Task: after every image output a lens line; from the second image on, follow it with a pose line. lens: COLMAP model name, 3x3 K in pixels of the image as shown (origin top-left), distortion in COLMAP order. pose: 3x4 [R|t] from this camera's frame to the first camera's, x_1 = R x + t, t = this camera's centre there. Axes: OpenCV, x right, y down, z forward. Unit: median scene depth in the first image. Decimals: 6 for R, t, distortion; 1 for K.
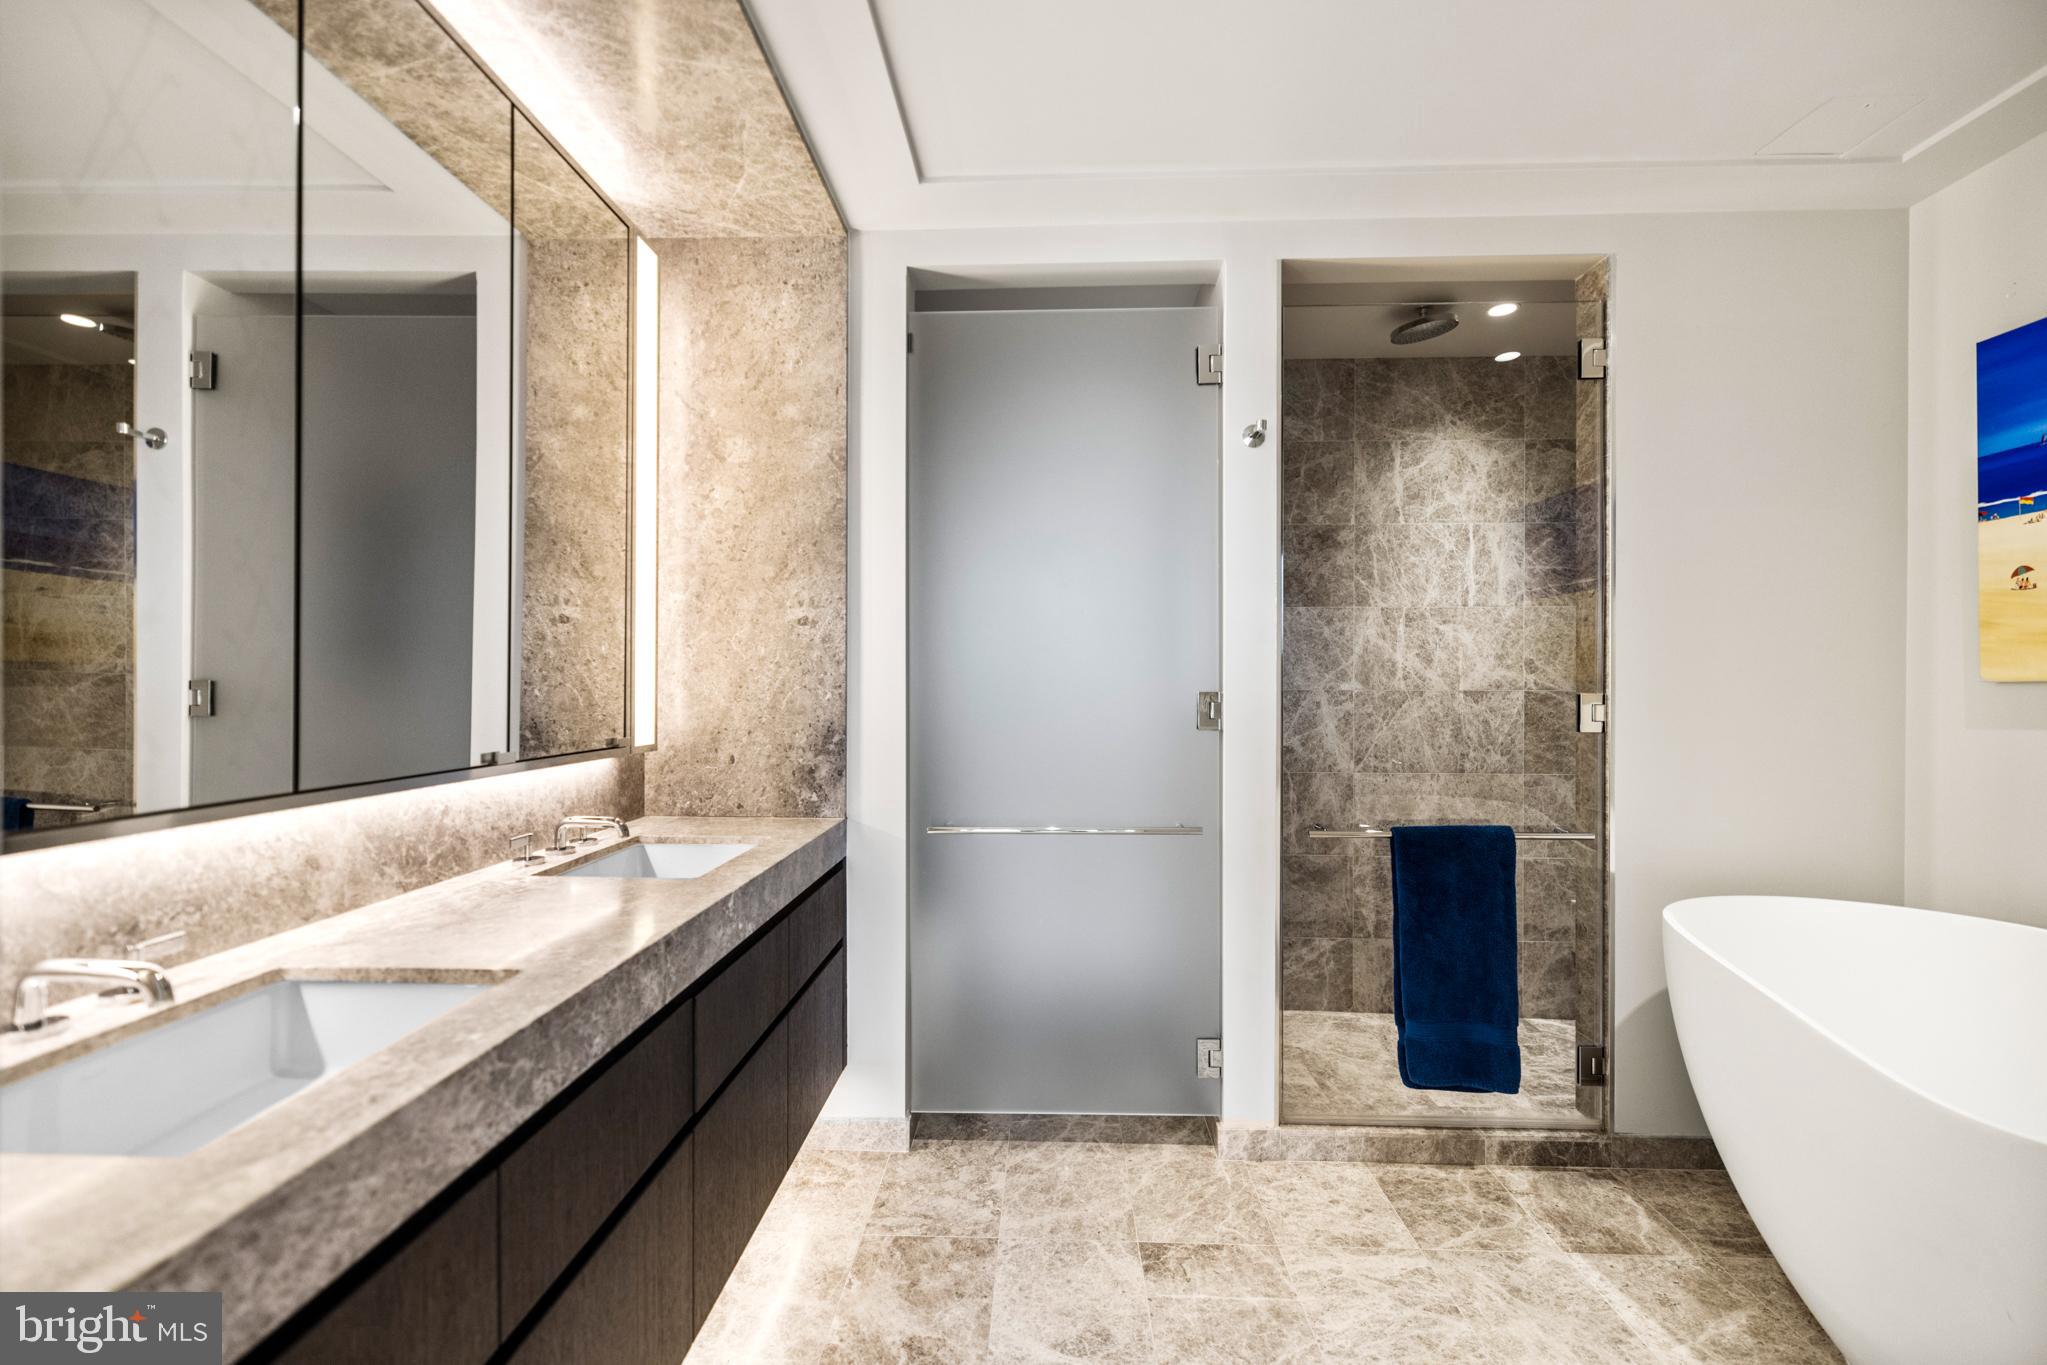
lens RADIAL K [[888.9, 0, 1020.4], [0, 888.9, 680.8], [0, 0, 1]] dist [0.001374, -0.000329]
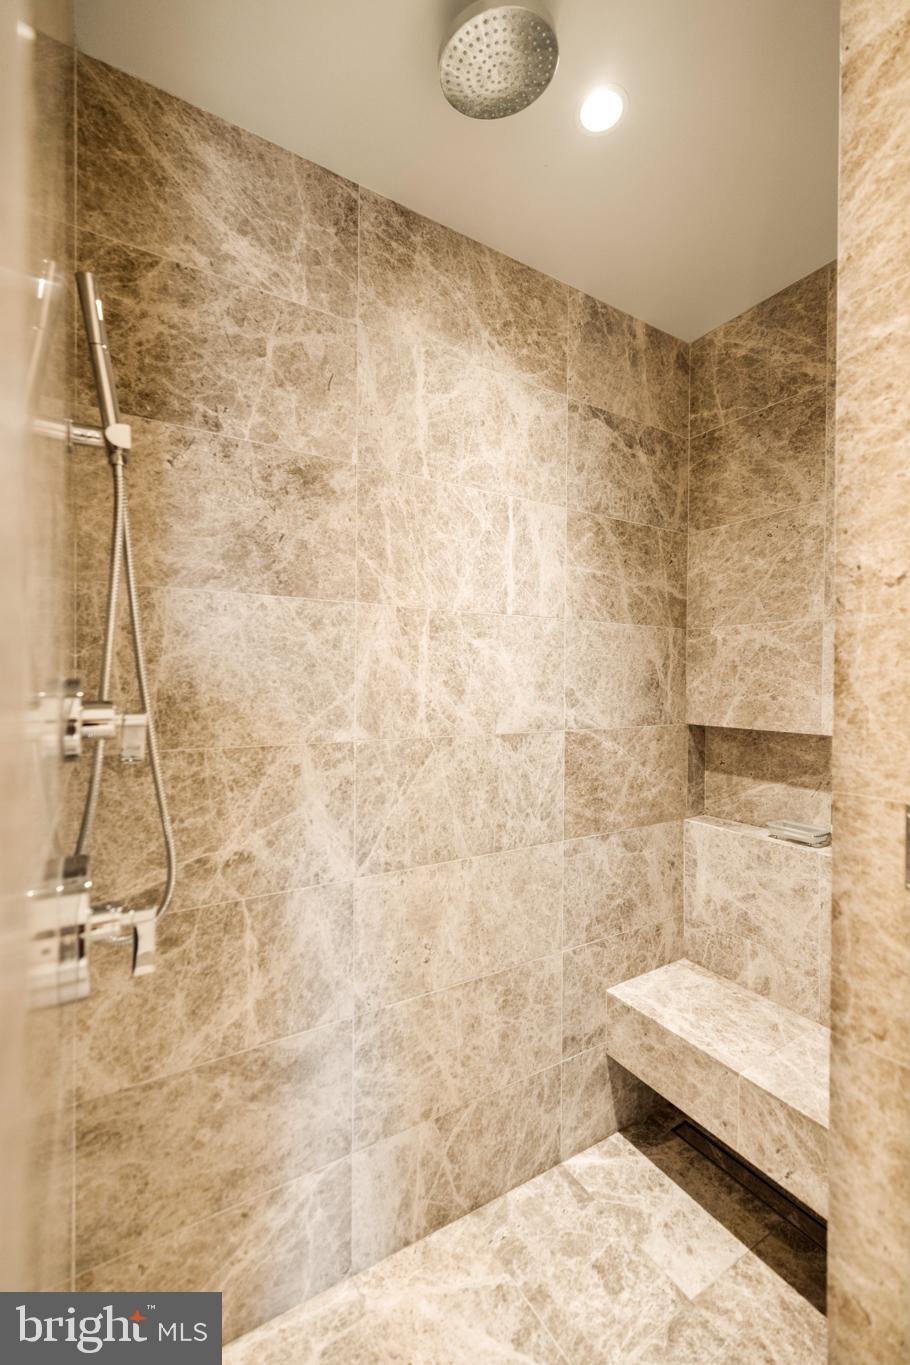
lens RADIAL K [[592.7, 0, 455.5], [0, 592.7, 694.1], [0, 0, 1]] dist [0.001374, -0.000329]
pose [[0.837400, -0.007261, 0.546543, 0.212502], [-0.010421, 0.999518, 0.029246, -0.033709], [-0.546492, -0.030186, 0.836920, 0.627261]]
